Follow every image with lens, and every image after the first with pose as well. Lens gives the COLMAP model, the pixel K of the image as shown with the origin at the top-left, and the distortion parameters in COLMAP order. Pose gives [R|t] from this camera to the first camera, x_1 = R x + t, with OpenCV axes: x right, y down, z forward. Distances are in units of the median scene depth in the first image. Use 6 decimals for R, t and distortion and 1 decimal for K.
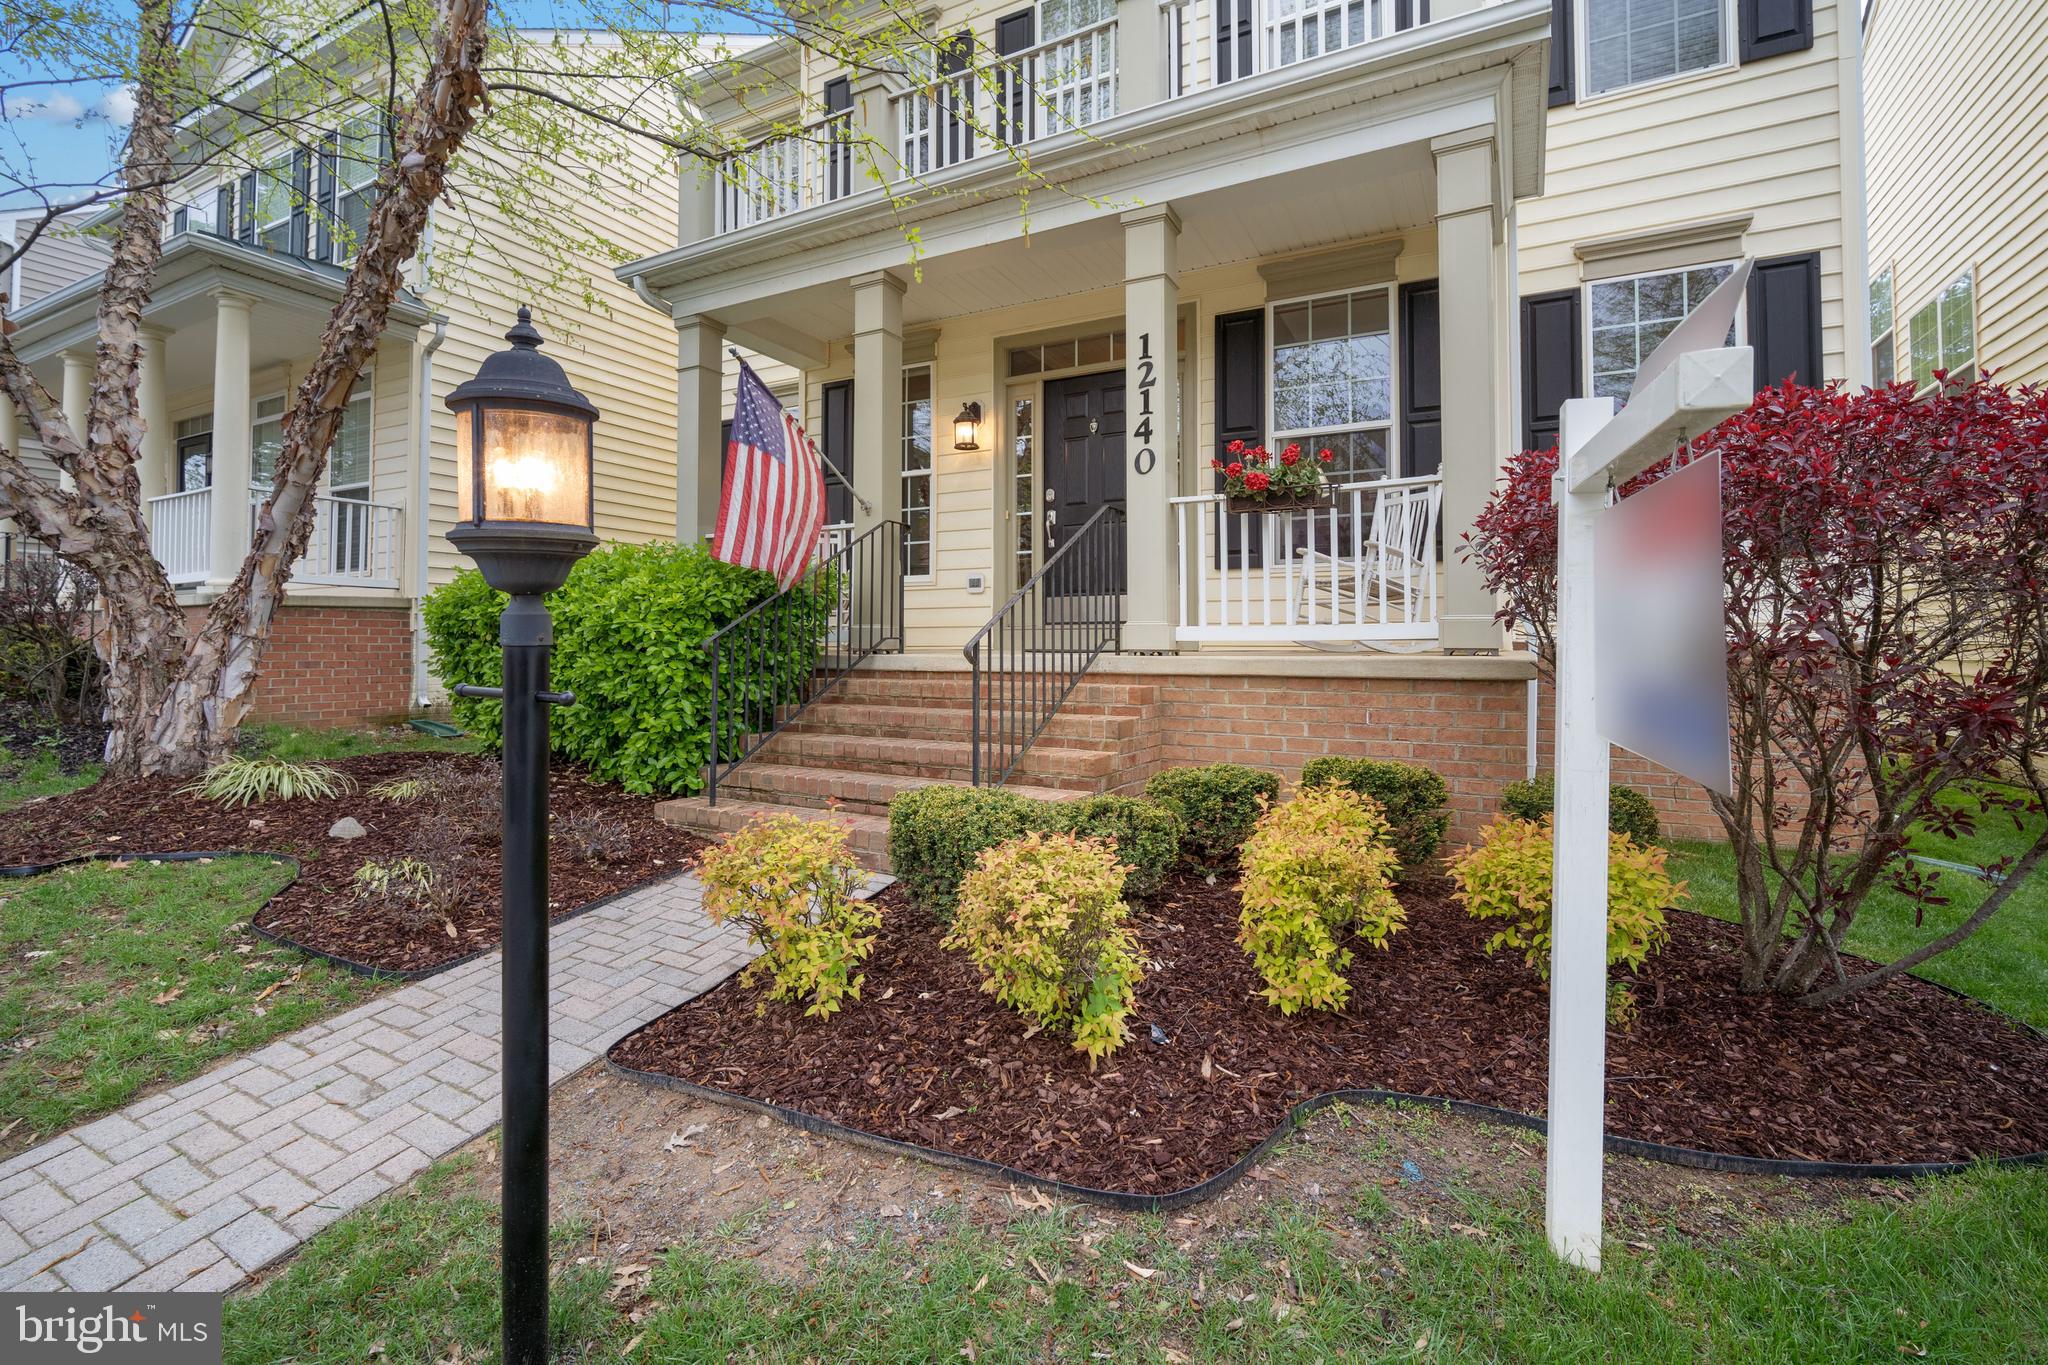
lens RADIAL K [[915.2, 0, 1023.4], [0, 915.2, 635.2], [0, 0, 1]] dist [-0.000407, -0.000051]
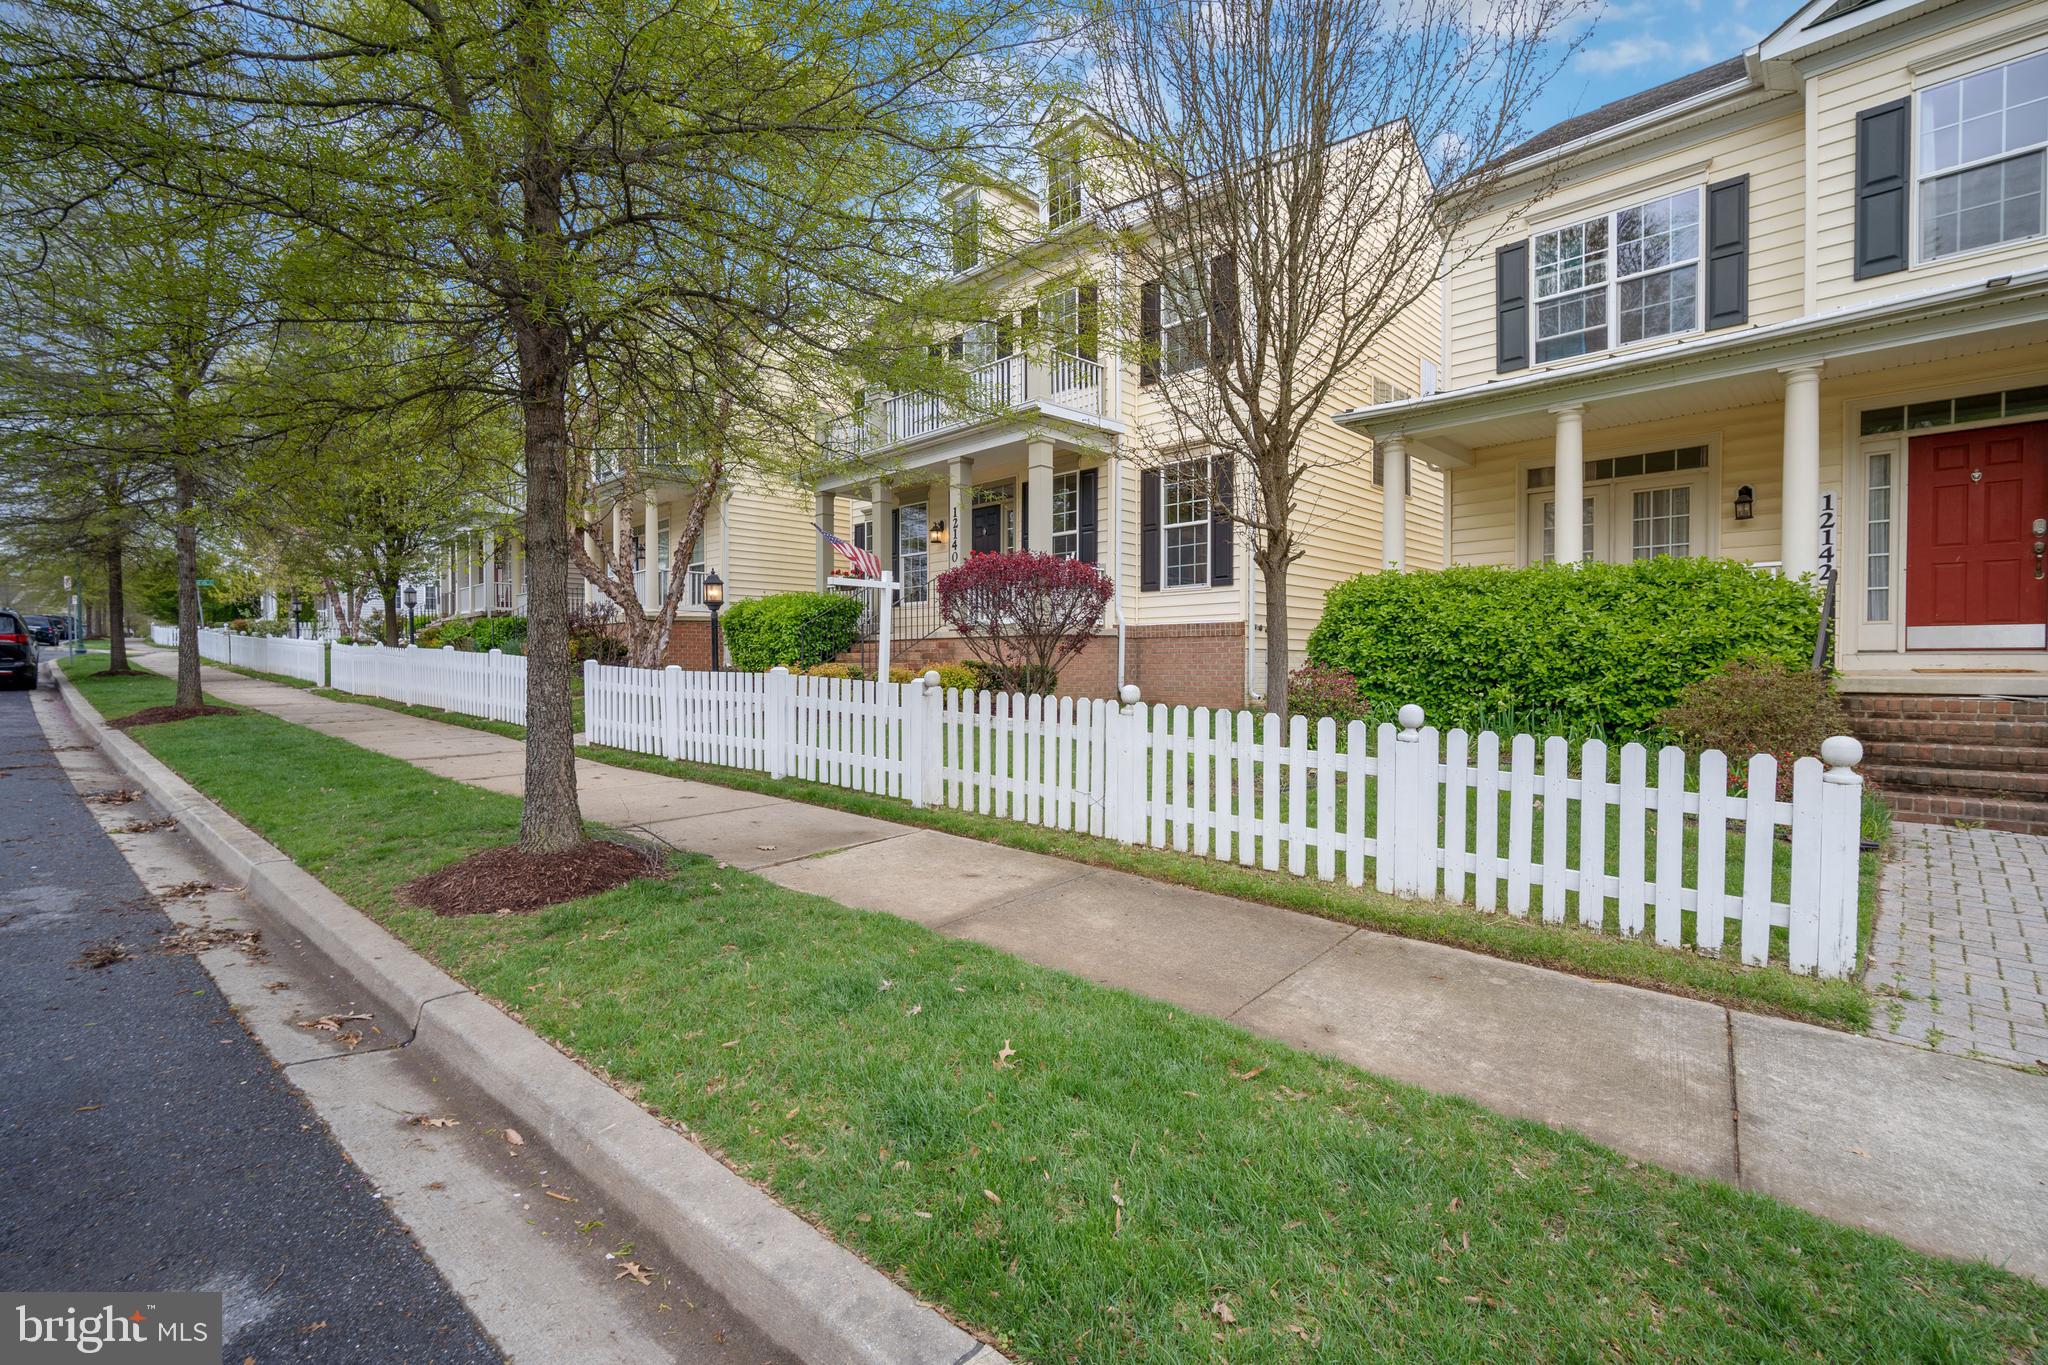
lens RADIAL K [[894.7, 0, 1019.4], [0, 894.7, 694.5], [0, 0, 1]] dist [0.000294, -0.000268]
pose [[0.956858, 0.007676, -0.290454, 1.075348], [0.005326, 0.999020, 0.043945, 0.092238], [0.290507, -0.043596, 0.955879, -1.427308]]
